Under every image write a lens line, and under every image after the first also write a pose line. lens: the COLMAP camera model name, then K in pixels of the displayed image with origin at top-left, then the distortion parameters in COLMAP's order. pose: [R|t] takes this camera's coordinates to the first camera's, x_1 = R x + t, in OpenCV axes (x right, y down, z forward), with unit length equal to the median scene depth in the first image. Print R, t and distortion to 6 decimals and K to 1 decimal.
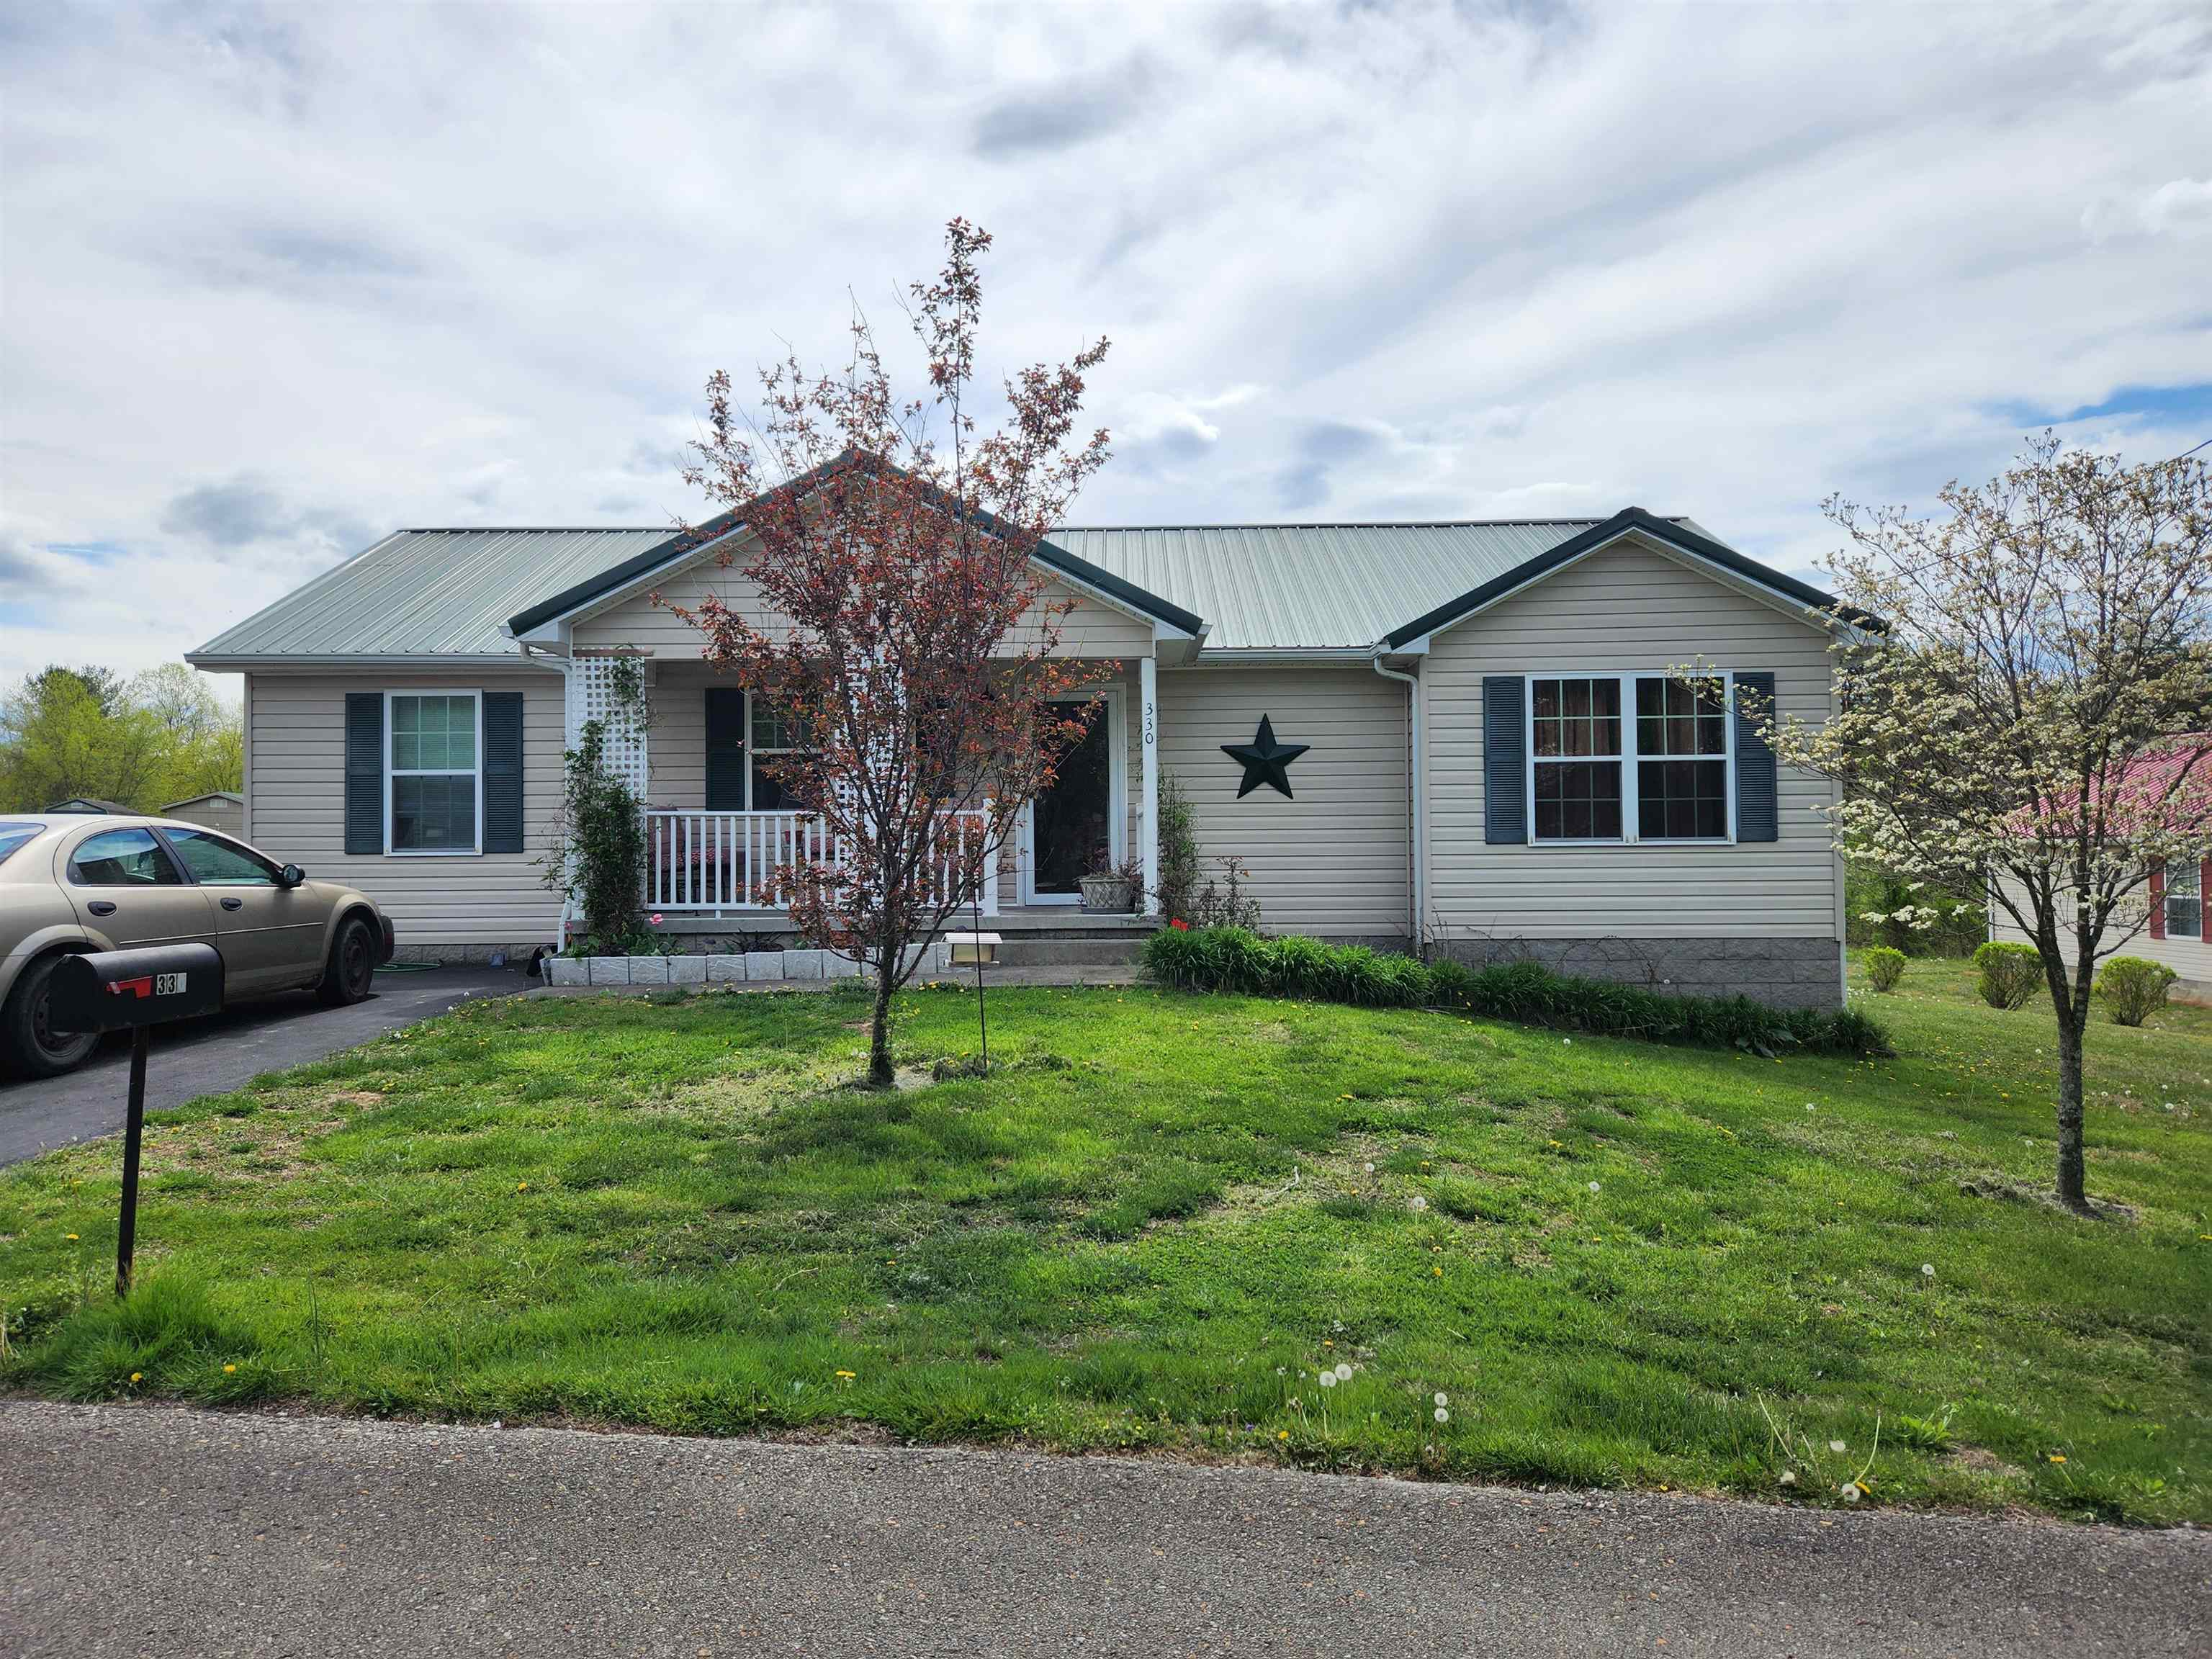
lens RADIAL K [[1481.2, 0, 1101.5], [0, 1481.2, 784.9], [0, 0, 1]] dist [0.090572, 0.000195]
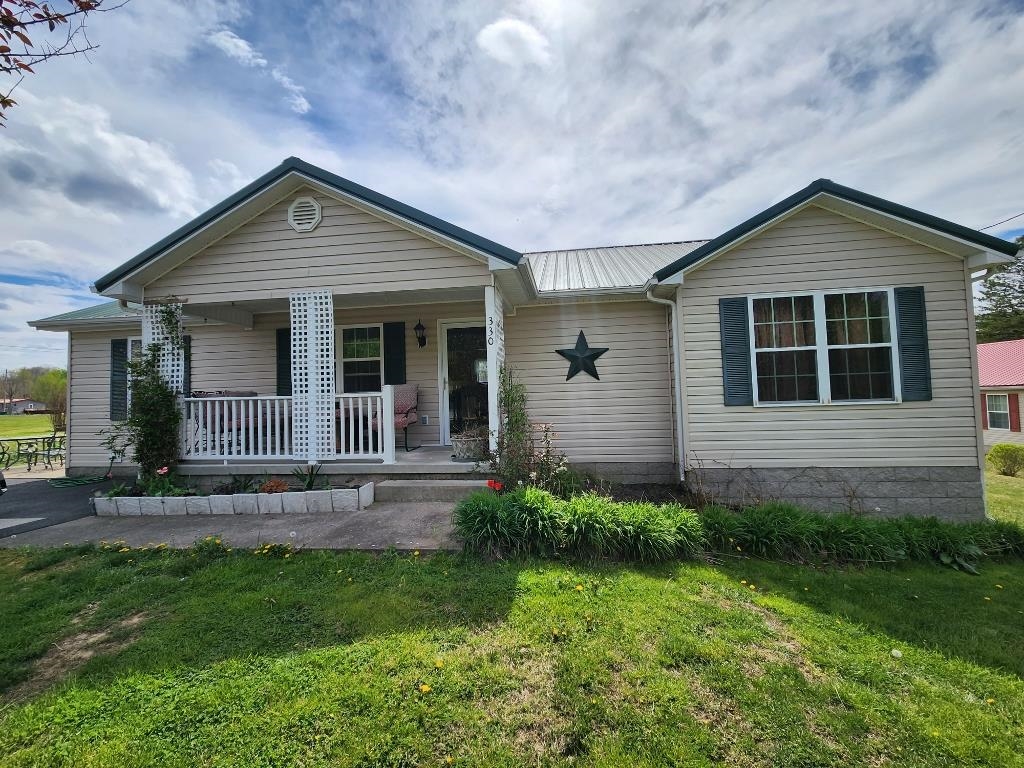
lens RADIAL K [[416.9, 0, 513.3], [0, 416.9, 375.0], [0, 0, 1]] dist [-0.001081, -0.000143]
pose [[0.992071, -0.027498, -0.122631, 0.094235], [0.026485, 0.999600, -0.009885, 0.005821], [0.122854, 0.006559, 0.992403, 0.544943]]
